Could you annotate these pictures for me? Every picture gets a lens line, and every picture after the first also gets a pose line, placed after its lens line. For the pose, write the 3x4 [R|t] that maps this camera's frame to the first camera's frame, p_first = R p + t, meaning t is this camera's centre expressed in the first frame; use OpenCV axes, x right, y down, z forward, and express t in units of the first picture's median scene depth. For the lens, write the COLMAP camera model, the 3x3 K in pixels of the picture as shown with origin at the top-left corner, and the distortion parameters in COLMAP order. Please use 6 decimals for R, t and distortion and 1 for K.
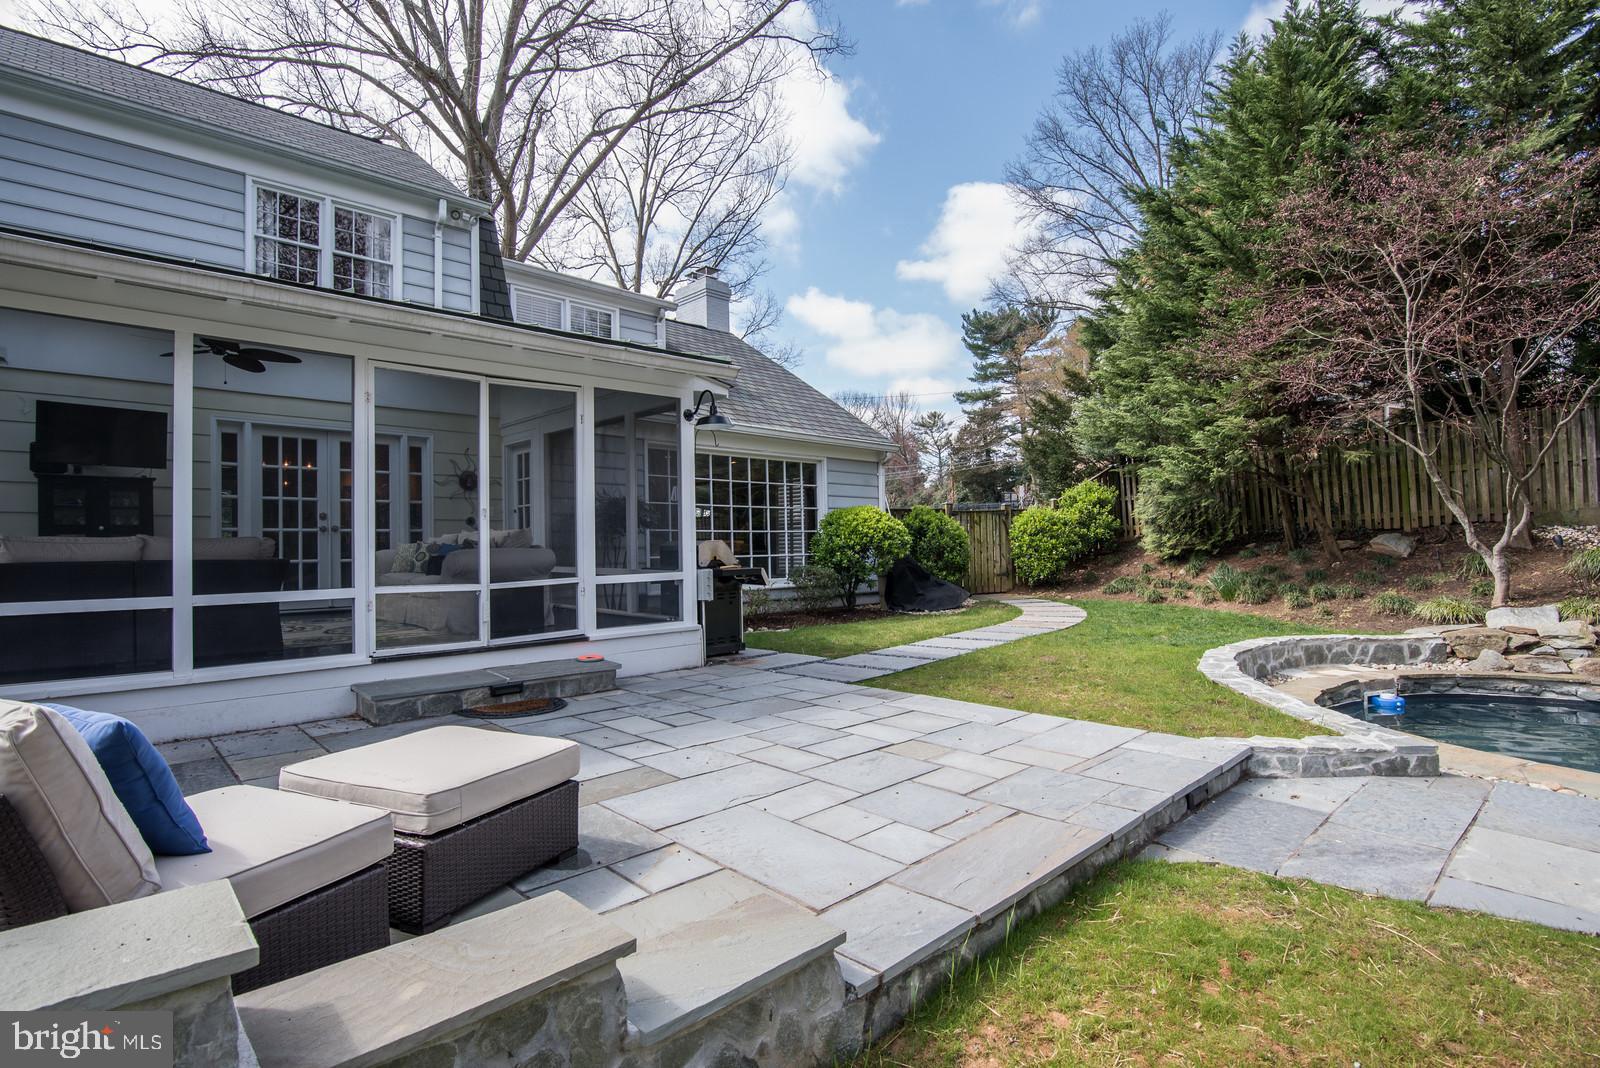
lens RADIAL K [[781.4, 0, 811.4], [0, 781.4, 538.3], [0, 0, 1]] dist [-0.019529, -0.000424]
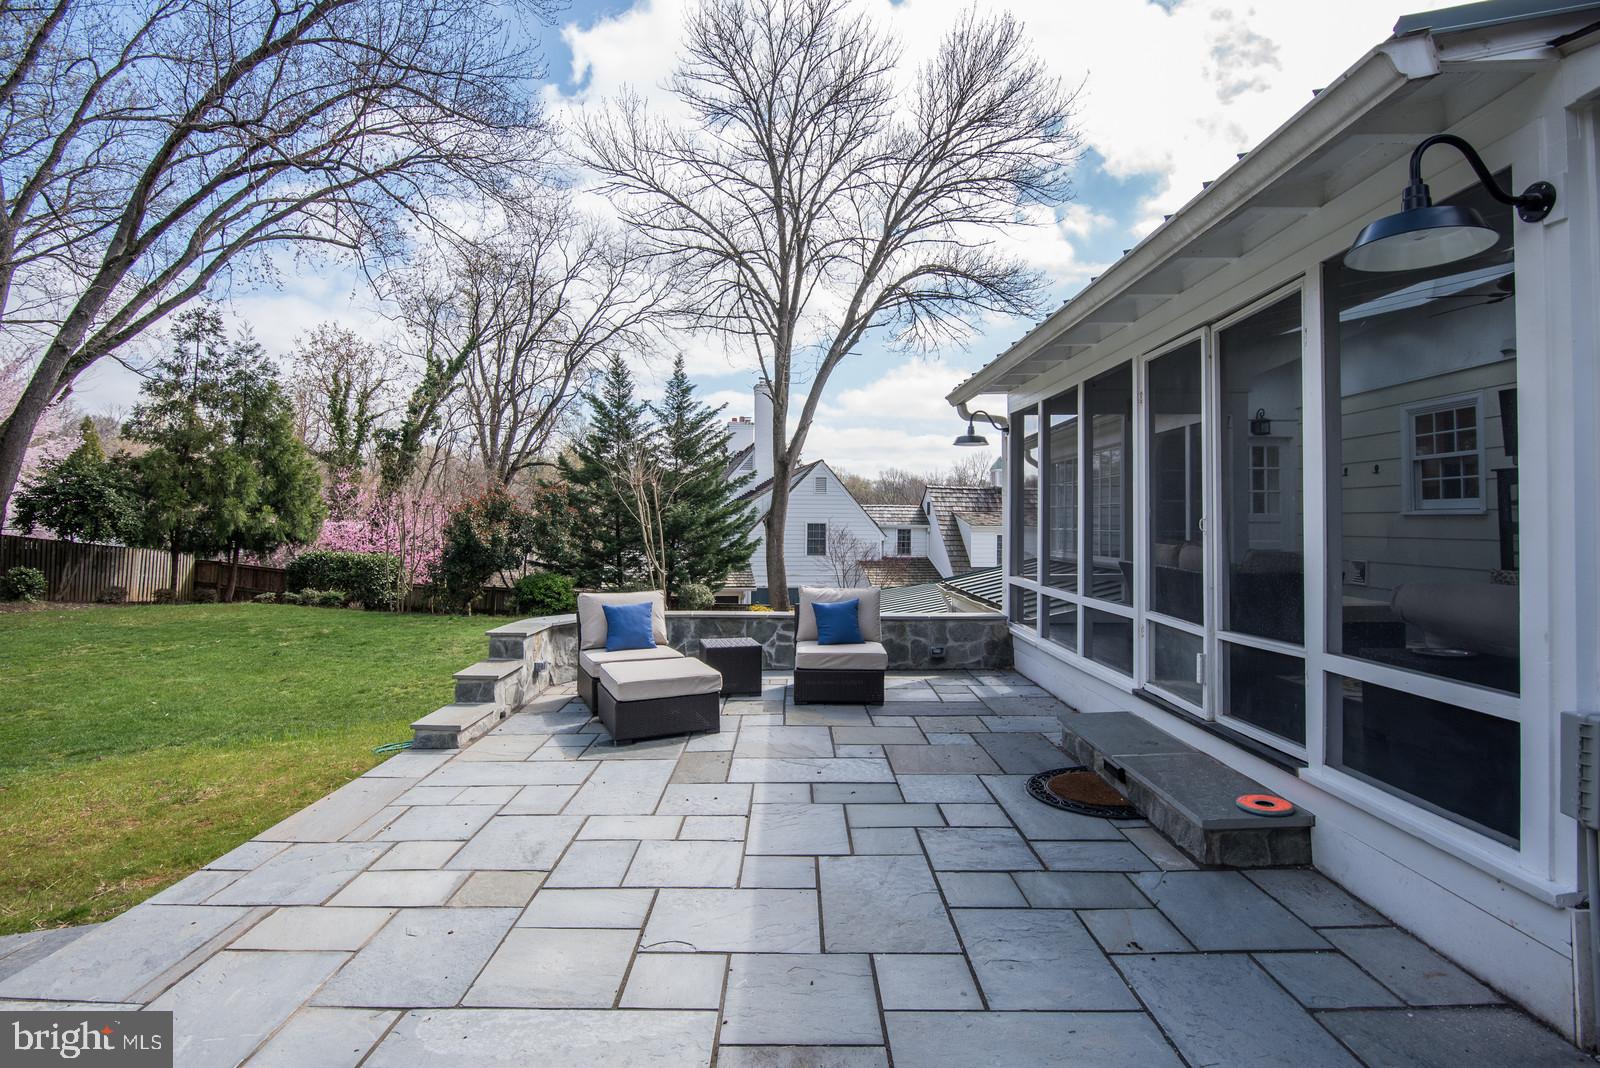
lens RADIAL K [[798.6, 0, 790.5], [0, 798.6, 489.3], [0, 0, 1]] dist [-0.020598, 0.000050]
pose [[-0.698047, -0.016034, -0.715873, 0.525039], [0.014230, 0.999241, -0.036256, -0.070515], [0.715911, -0.035495, -0.697289, 1.887043]]
